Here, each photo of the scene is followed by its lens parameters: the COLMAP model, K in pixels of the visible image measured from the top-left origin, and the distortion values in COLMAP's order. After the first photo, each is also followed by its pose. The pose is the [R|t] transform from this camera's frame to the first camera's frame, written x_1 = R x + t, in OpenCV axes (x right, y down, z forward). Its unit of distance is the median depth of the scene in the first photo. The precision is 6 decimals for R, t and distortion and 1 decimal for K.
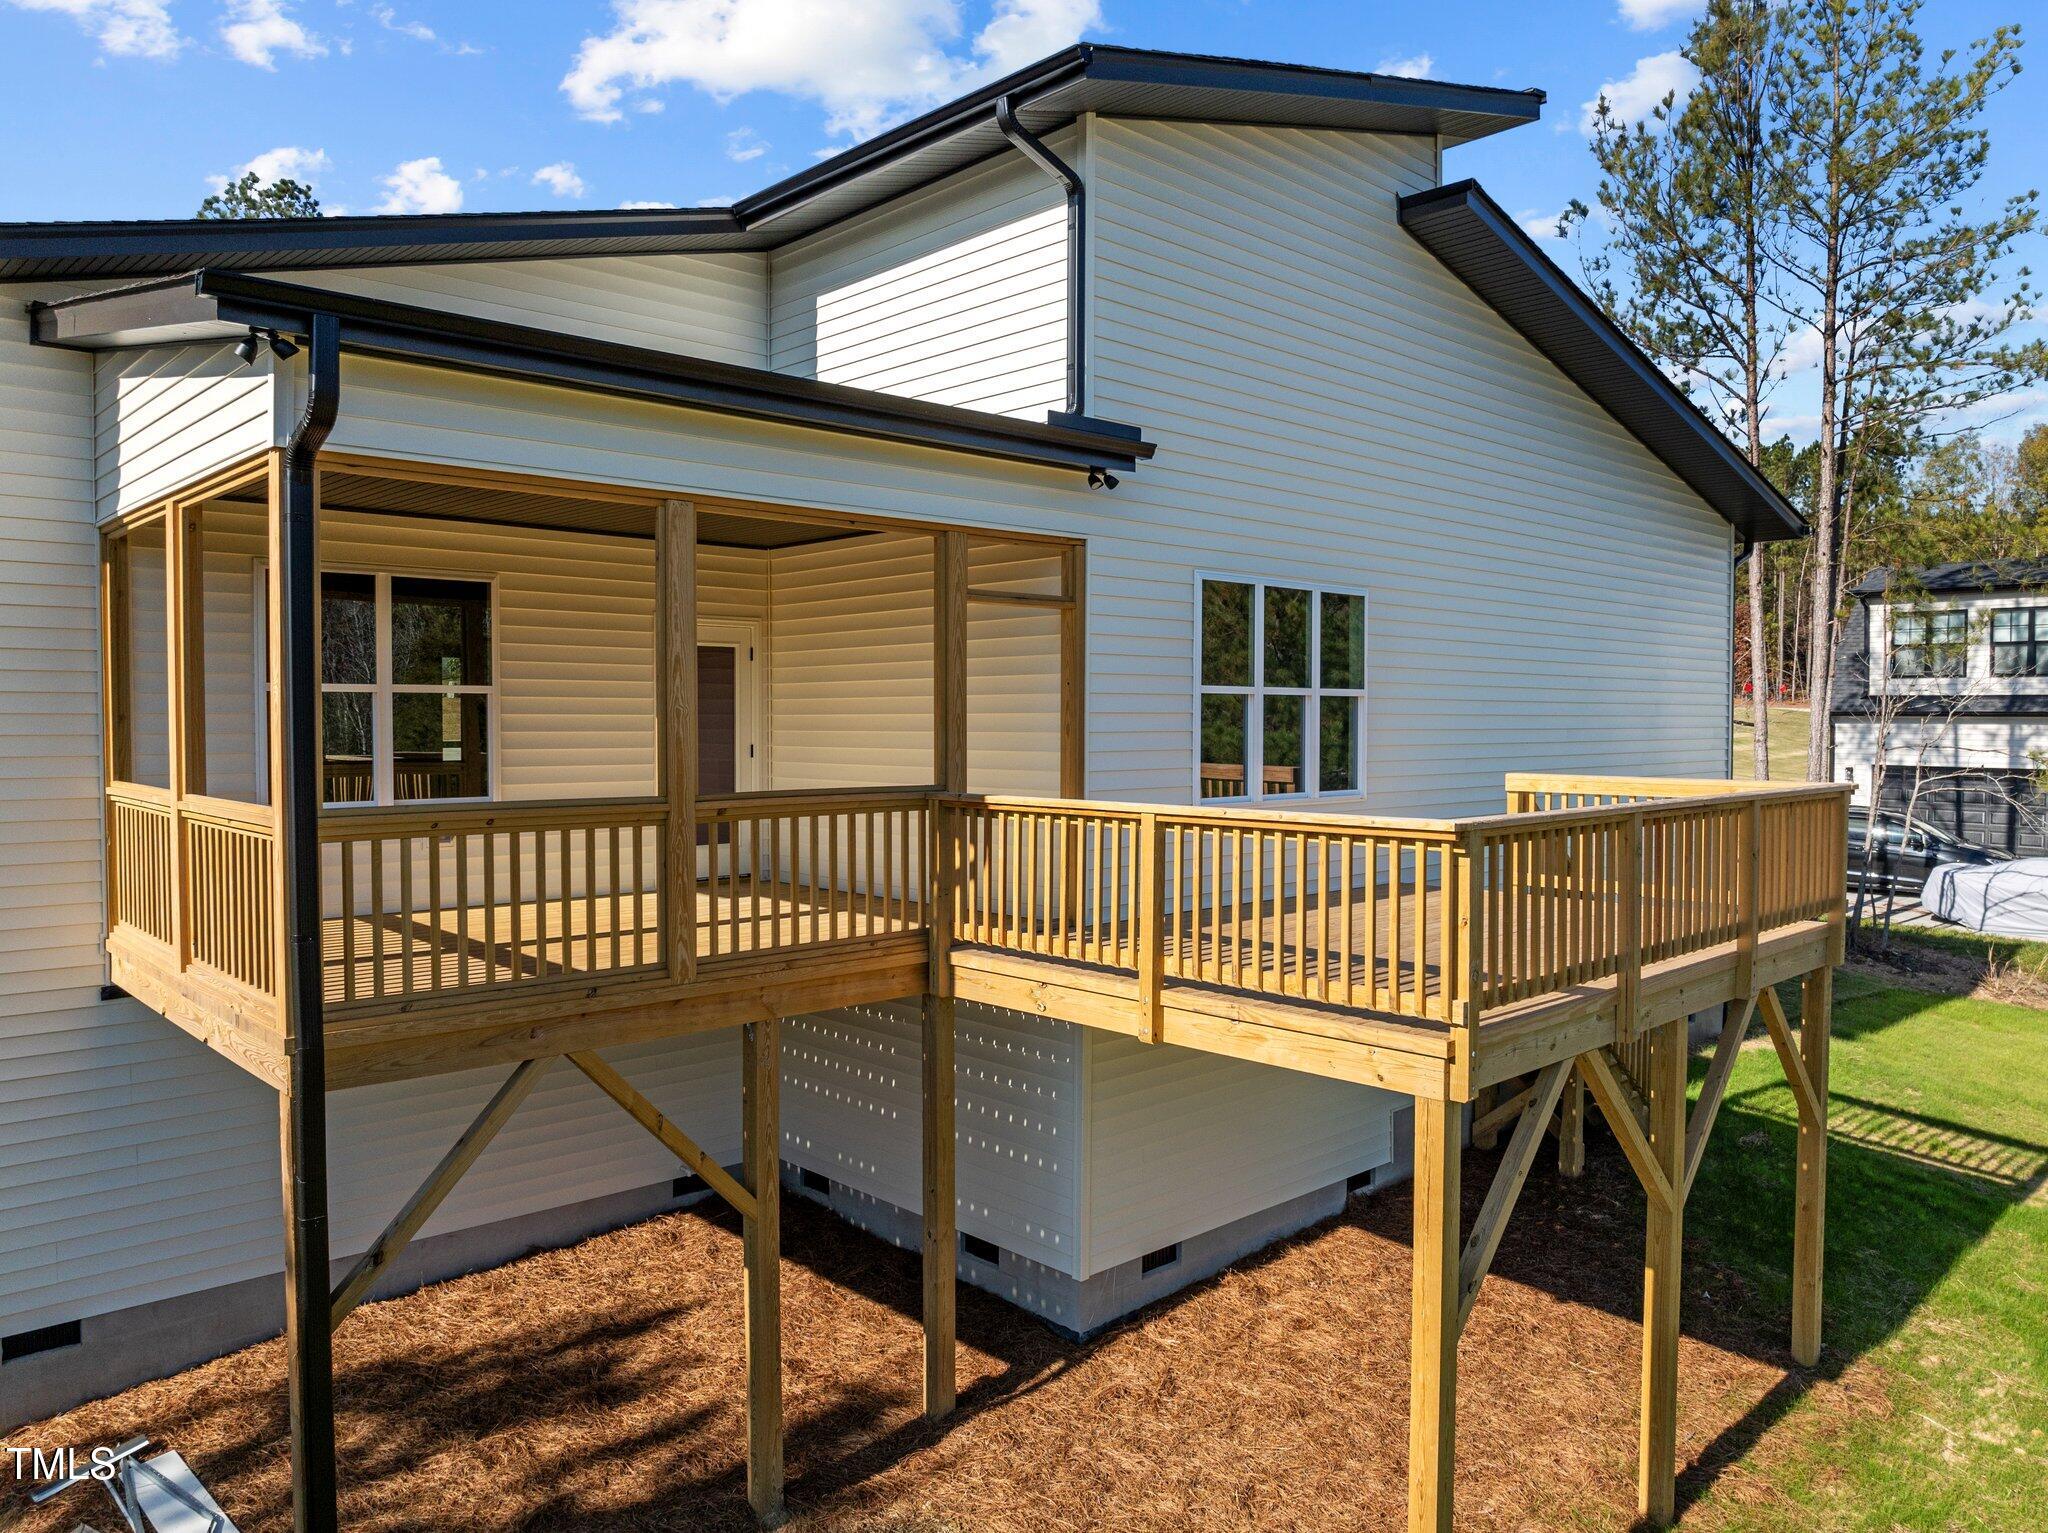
lens RADIAL K [[1472.1, 0, 1024.0], [0, 1472.1, 766.5], [0, 0, 1]] dist [-0.052073, 0.002483]
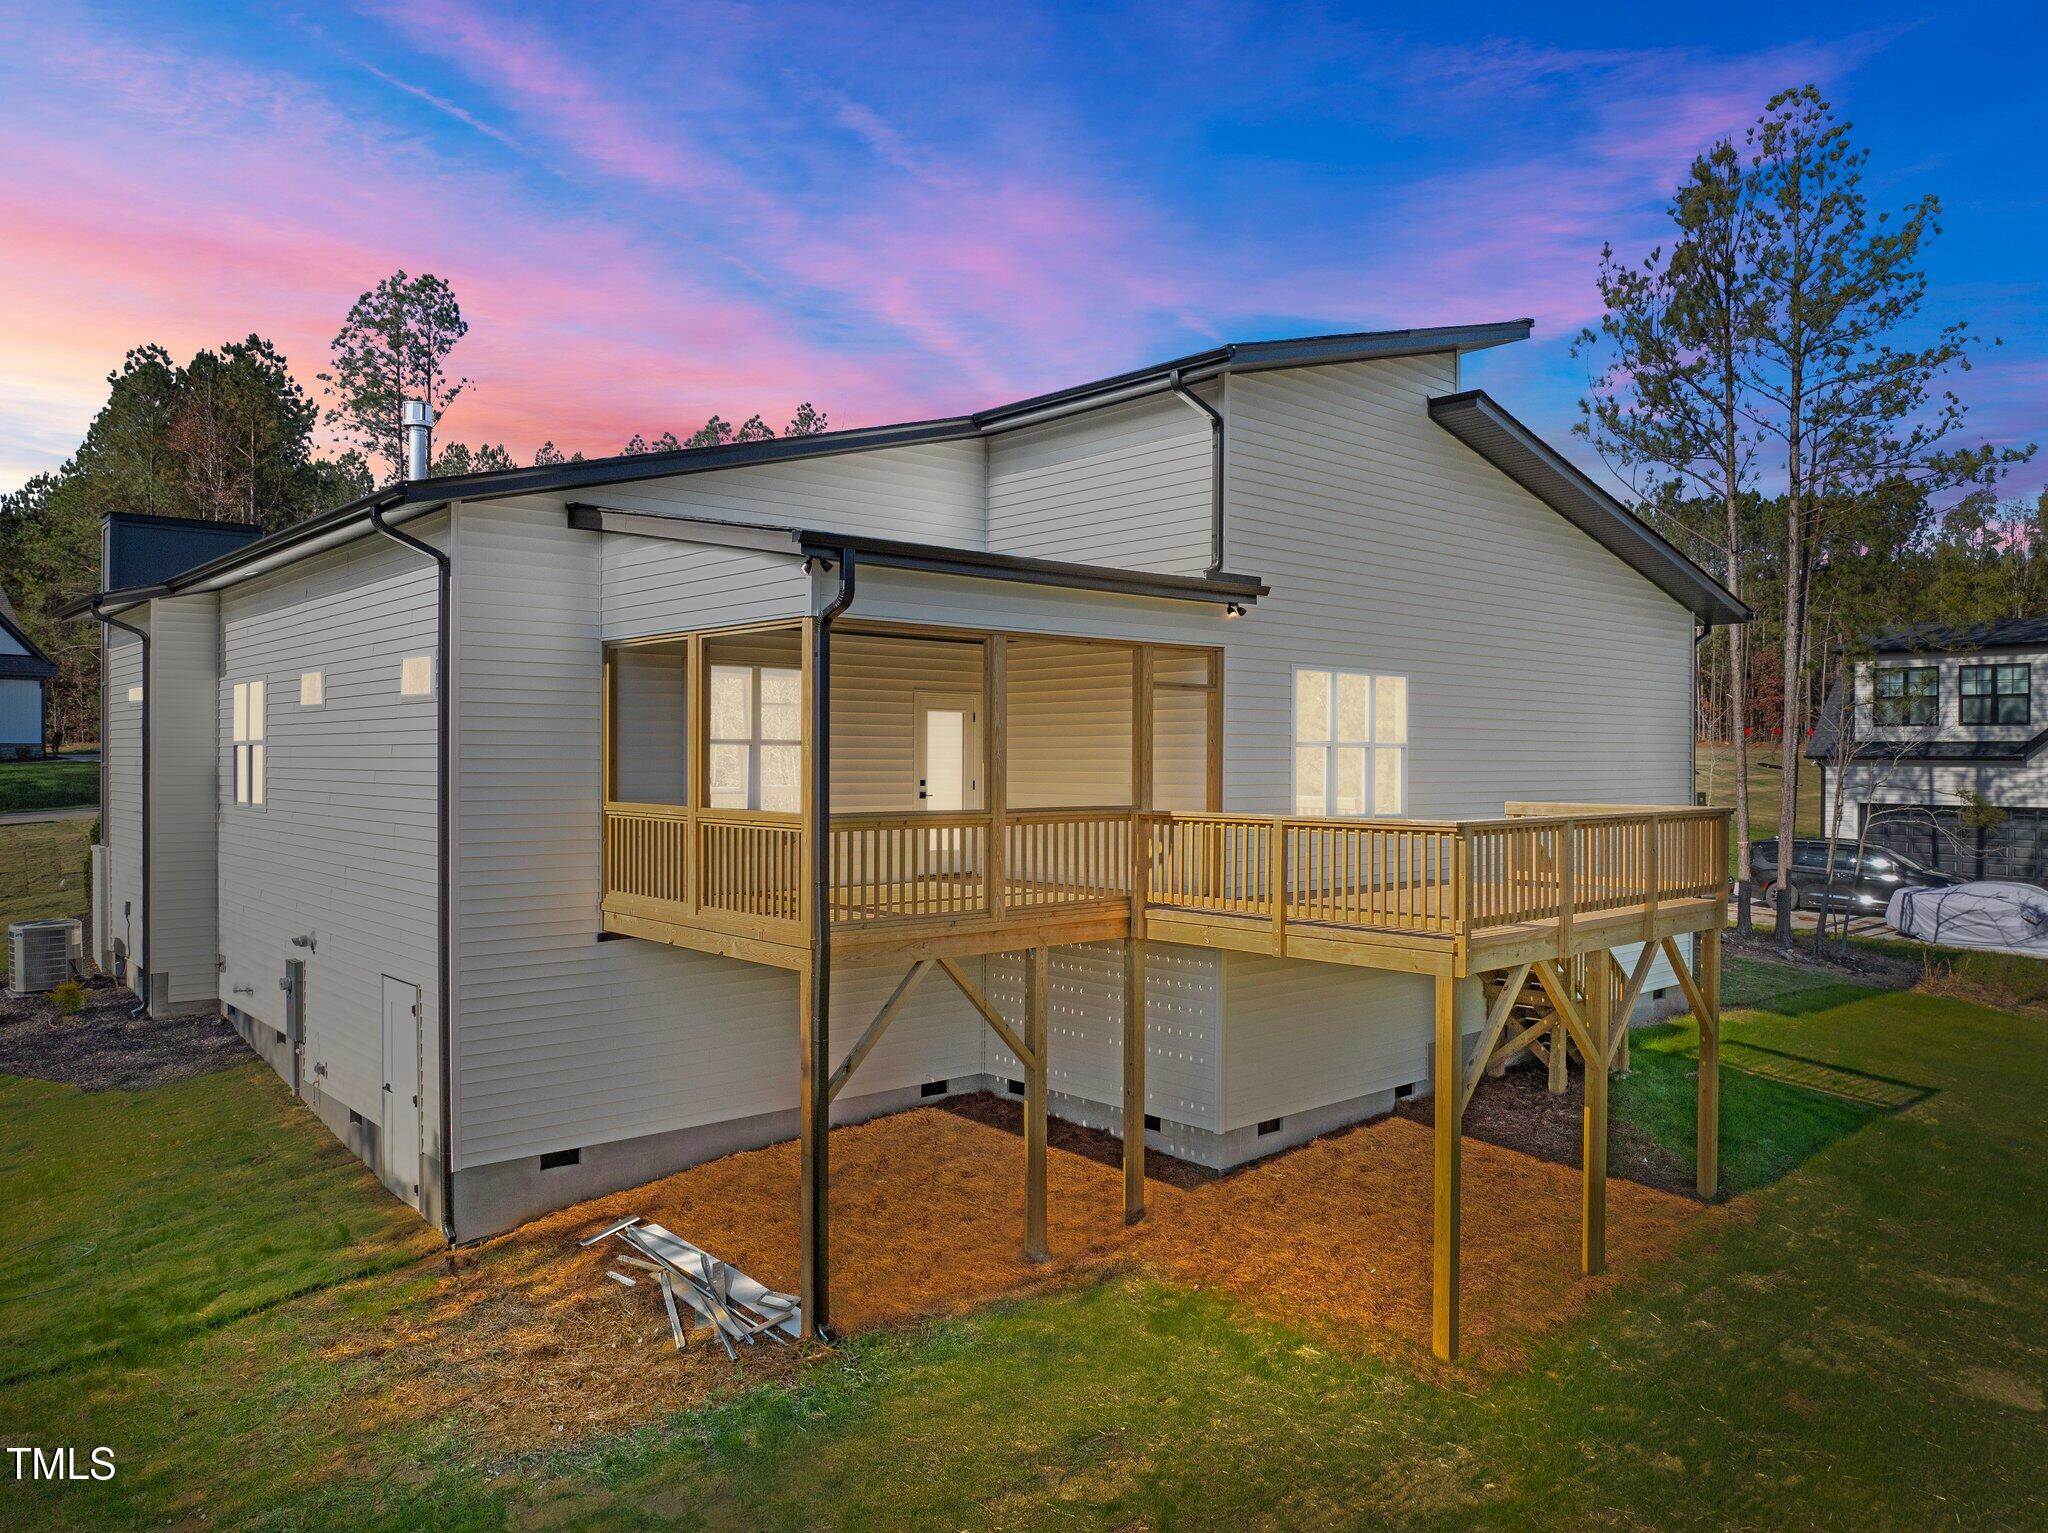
lens RADIAL K [[1449.1, 0, 1024.0], [0, 1449.1, 766.5], [0, 0, 1]] dist [-0.040456, -0.040111]
pose [[0.999521, 0.001713, -0.030884, -0.098712], [-0.002592, 0.999592, -0.028430, 0.011683], [0.030823, 0.028497, 0.999119, -0.426578]]
